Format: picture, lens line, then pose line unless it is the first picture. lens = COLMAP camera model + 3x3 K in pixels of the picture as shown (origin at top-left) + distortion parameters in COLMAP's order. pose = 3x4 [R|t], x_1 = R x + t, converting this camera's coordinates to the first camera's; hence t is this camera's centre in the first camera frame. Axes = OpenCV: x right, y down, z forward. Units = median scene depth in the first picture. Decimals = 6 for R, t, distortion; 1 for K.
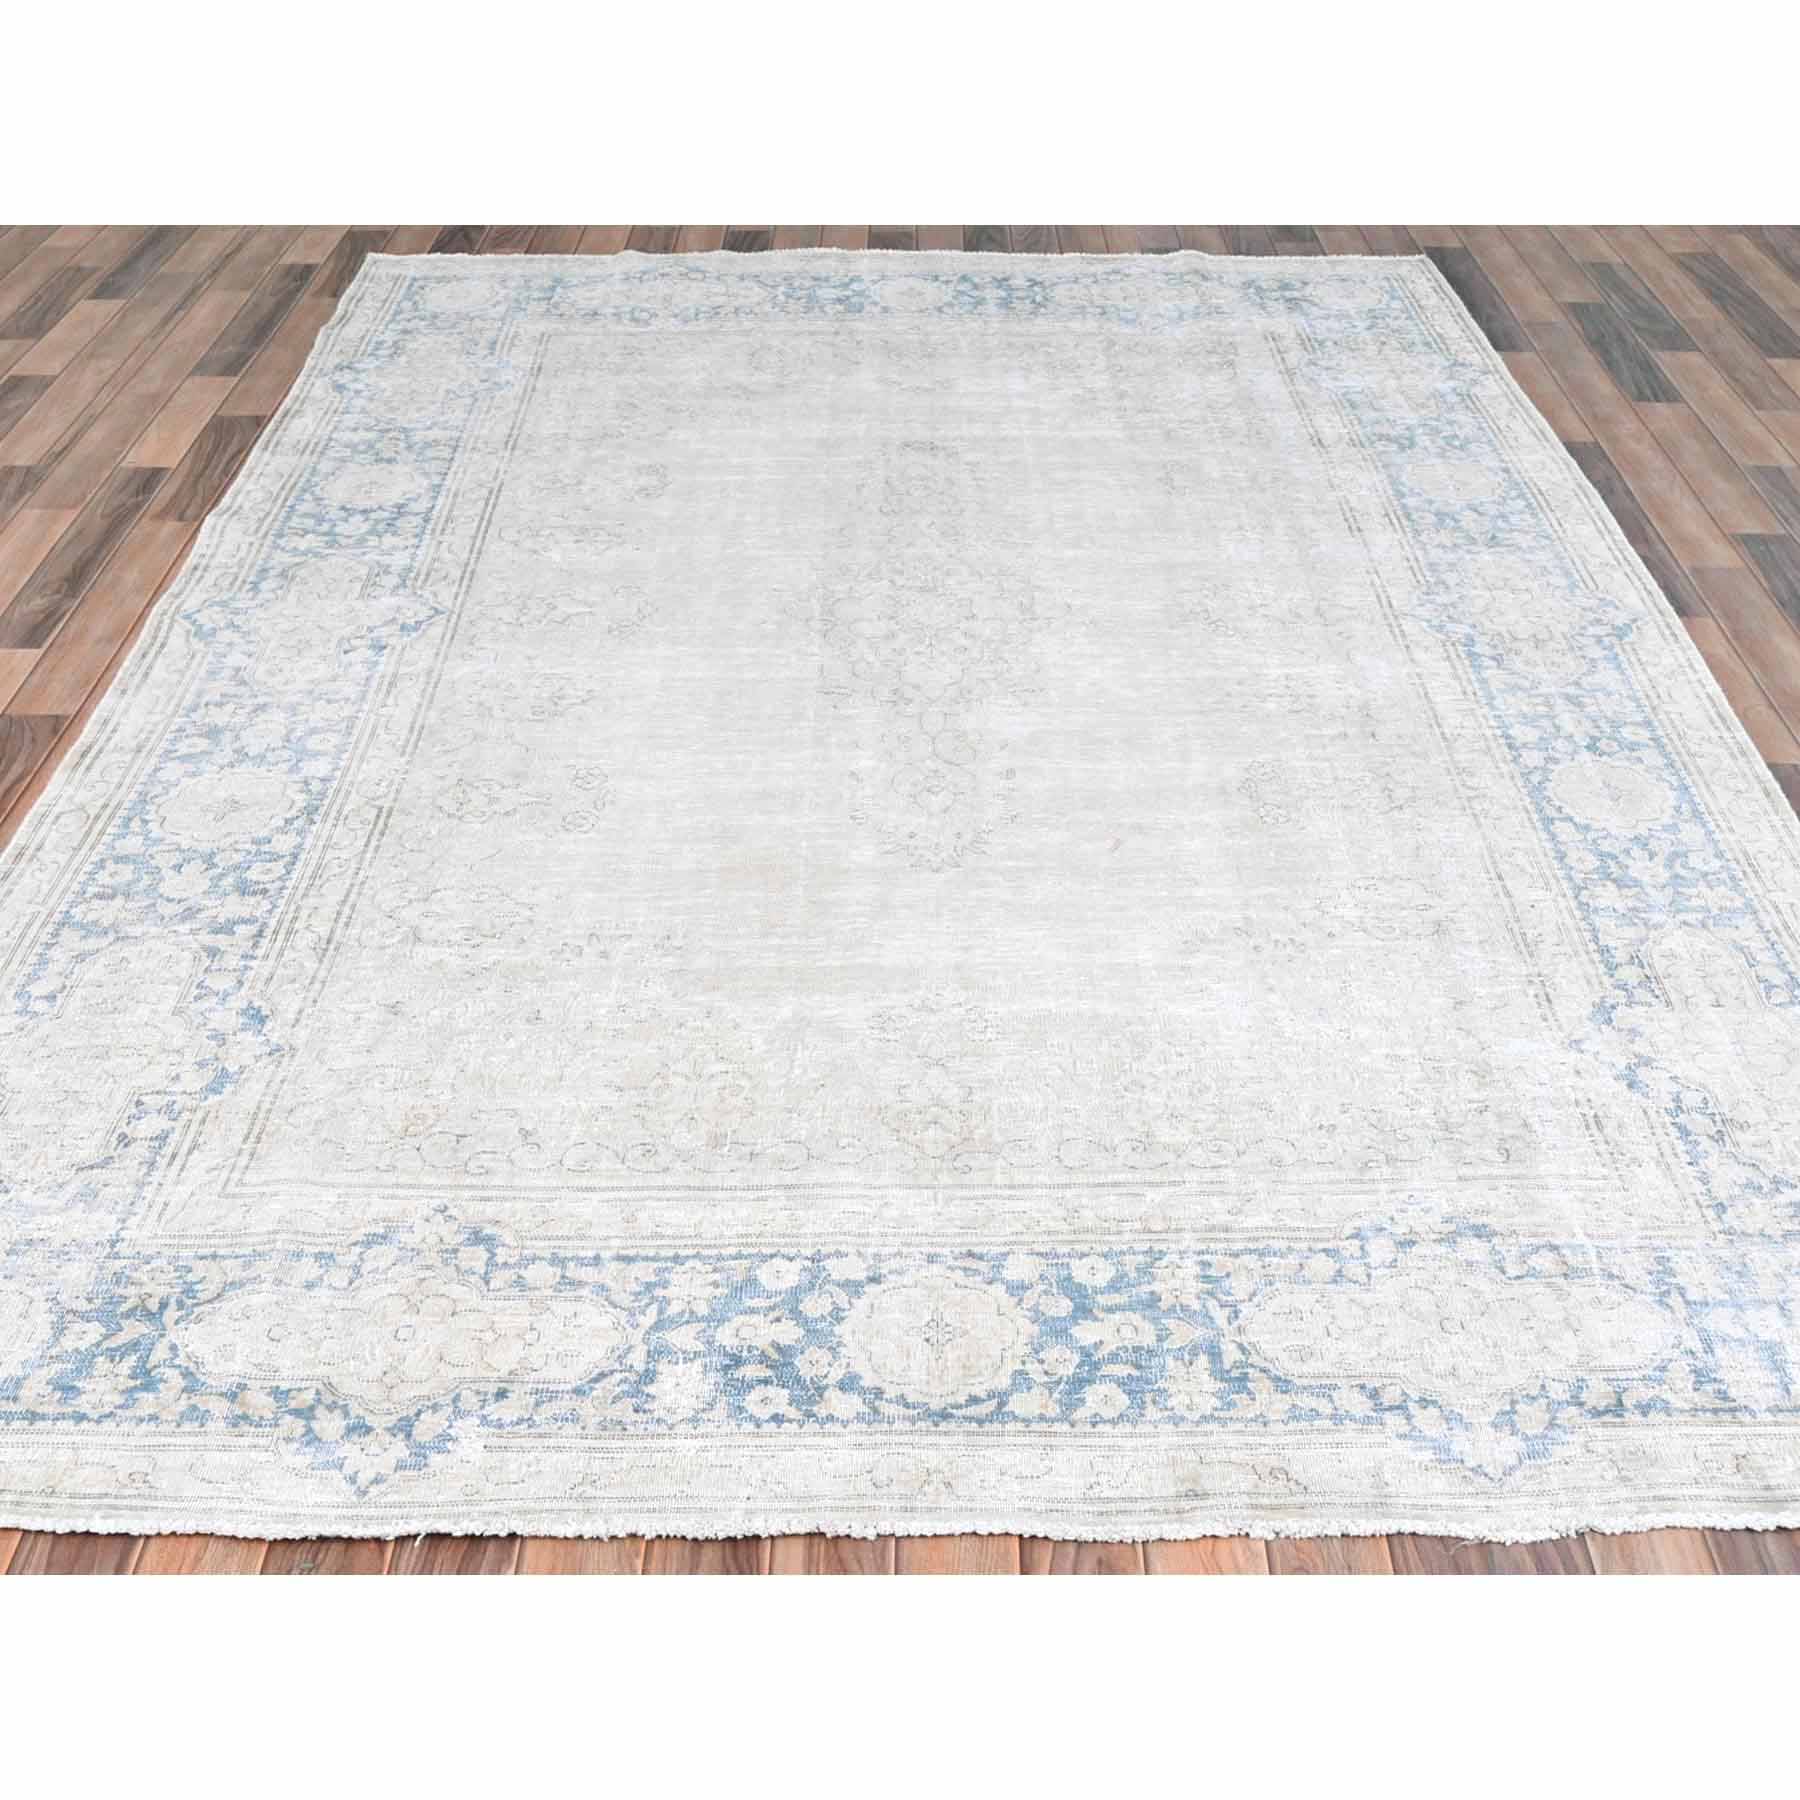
lens RADIAL K [[2104.7, 0, 900.0], [0, 2104.7, 900.0], [0, 0, 1]] dist [-0.009398, -0.034071]
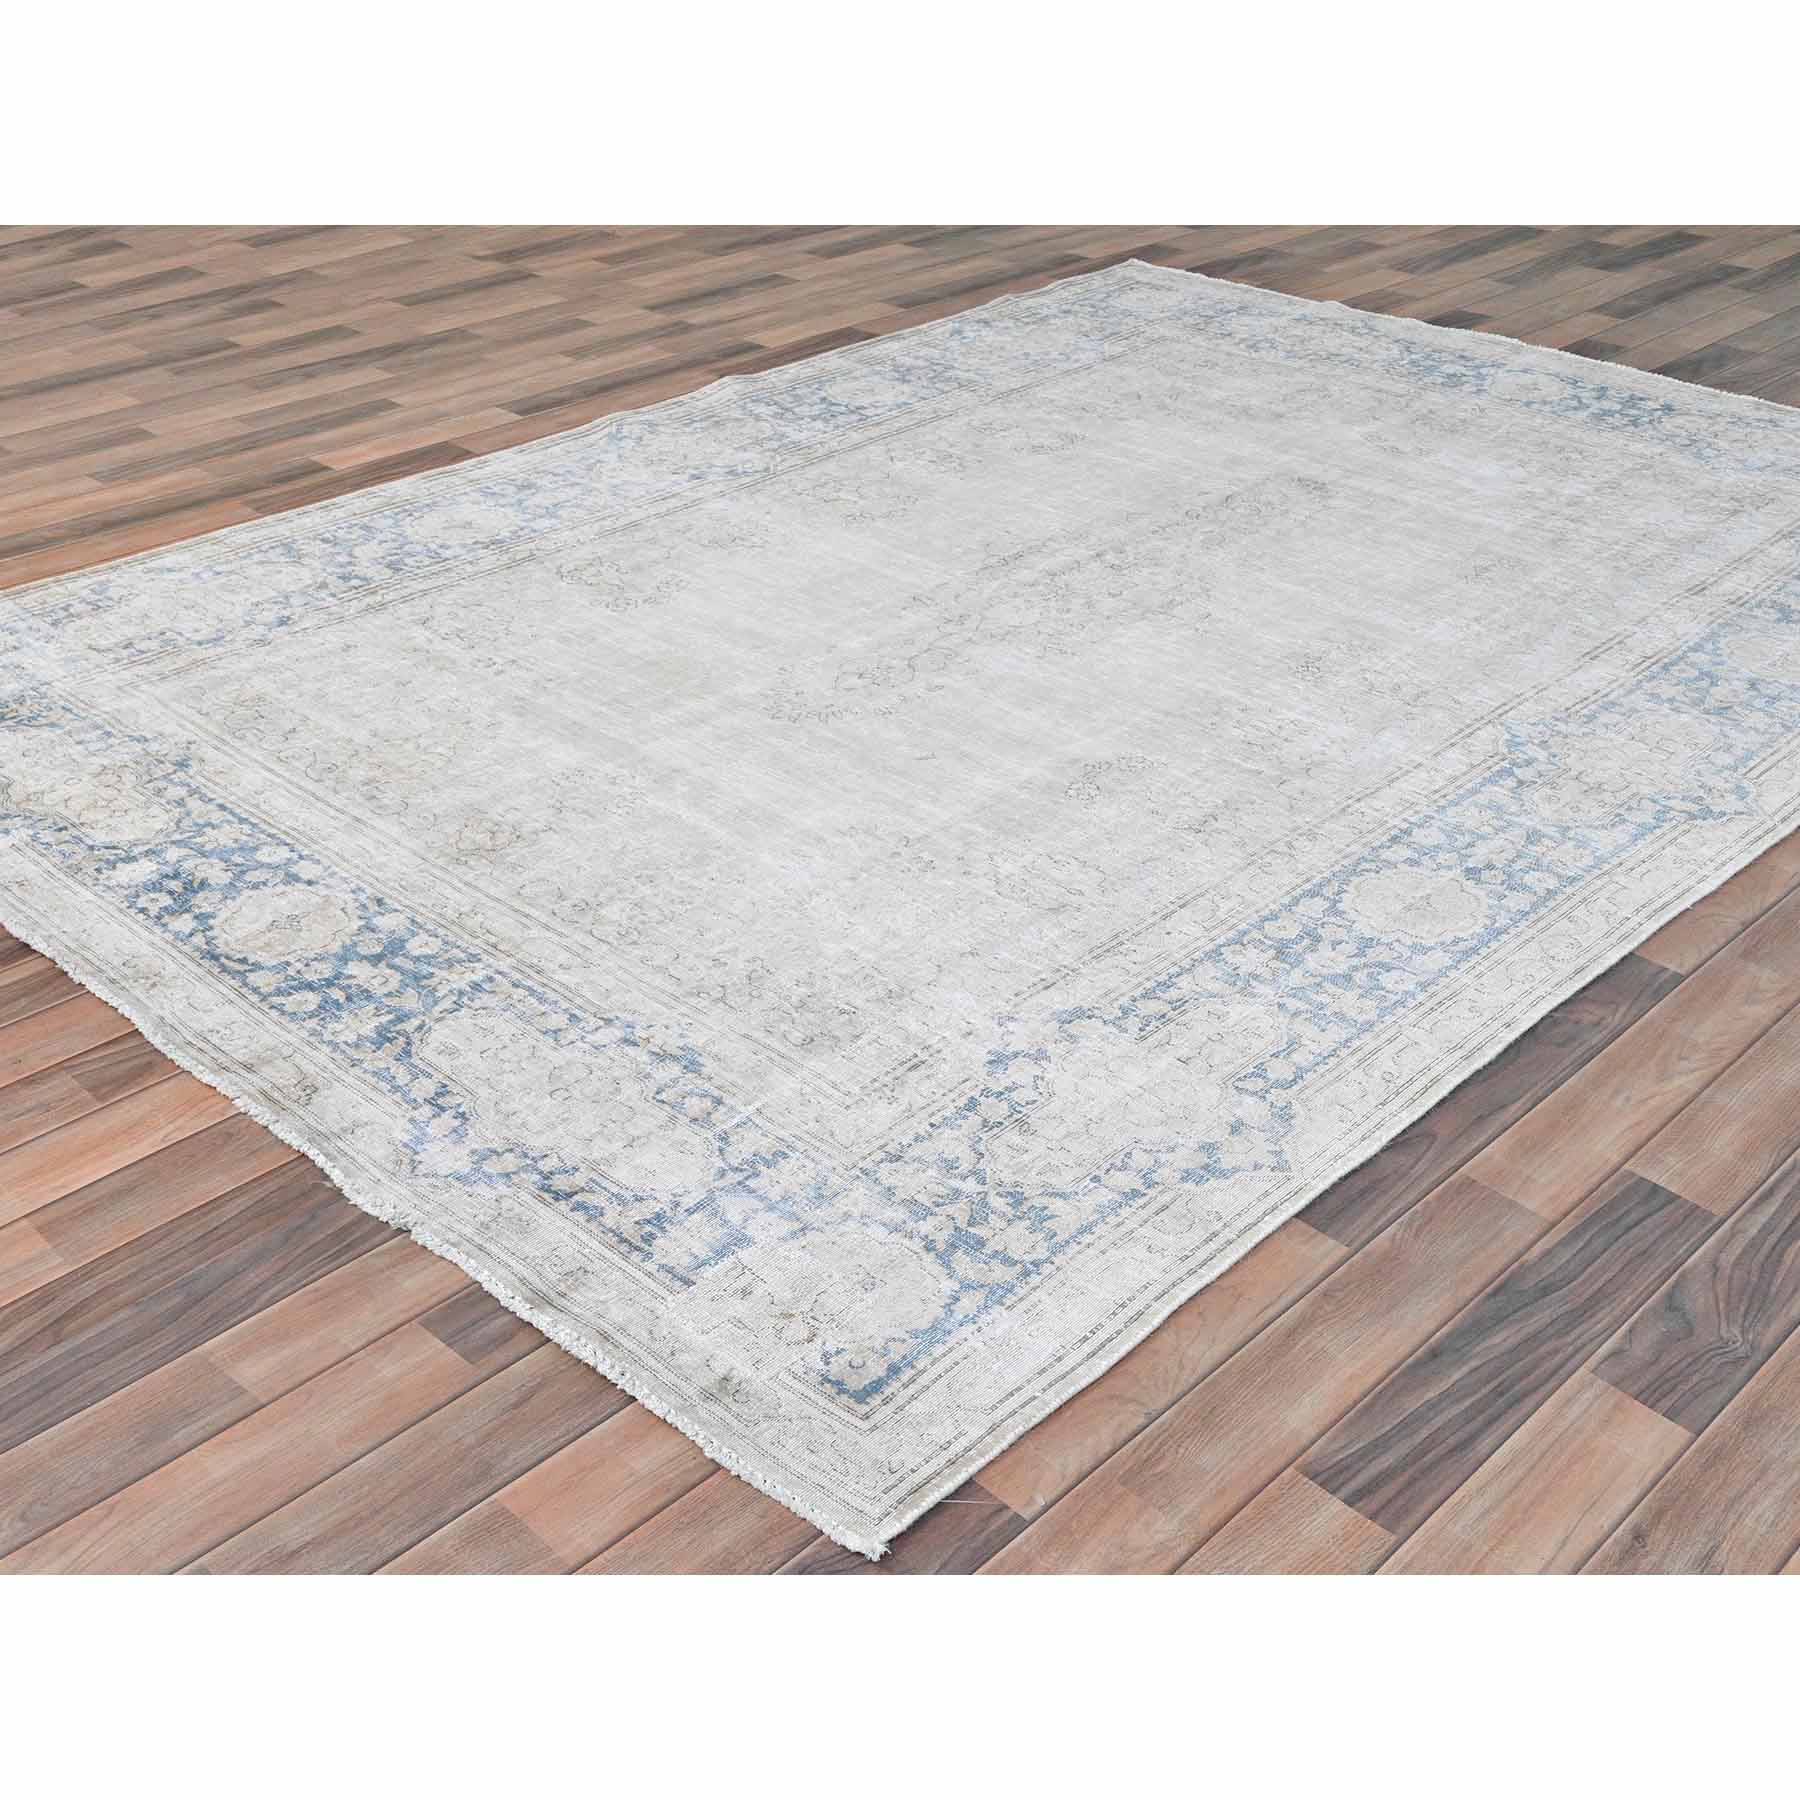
lens RADIAL K [[2104.7, 0, 900.0], [0, 2104.7, 900.0], [0, 0, 1]] dist [-0.009398, -0.034071]
pose [[0.719450, 0.354078, -0.597512, 0.625999], [-0.399450, 0.914718, 0.061083, -0.016405], [0.568183, 0.194730, 0.799530, 0.129497]]
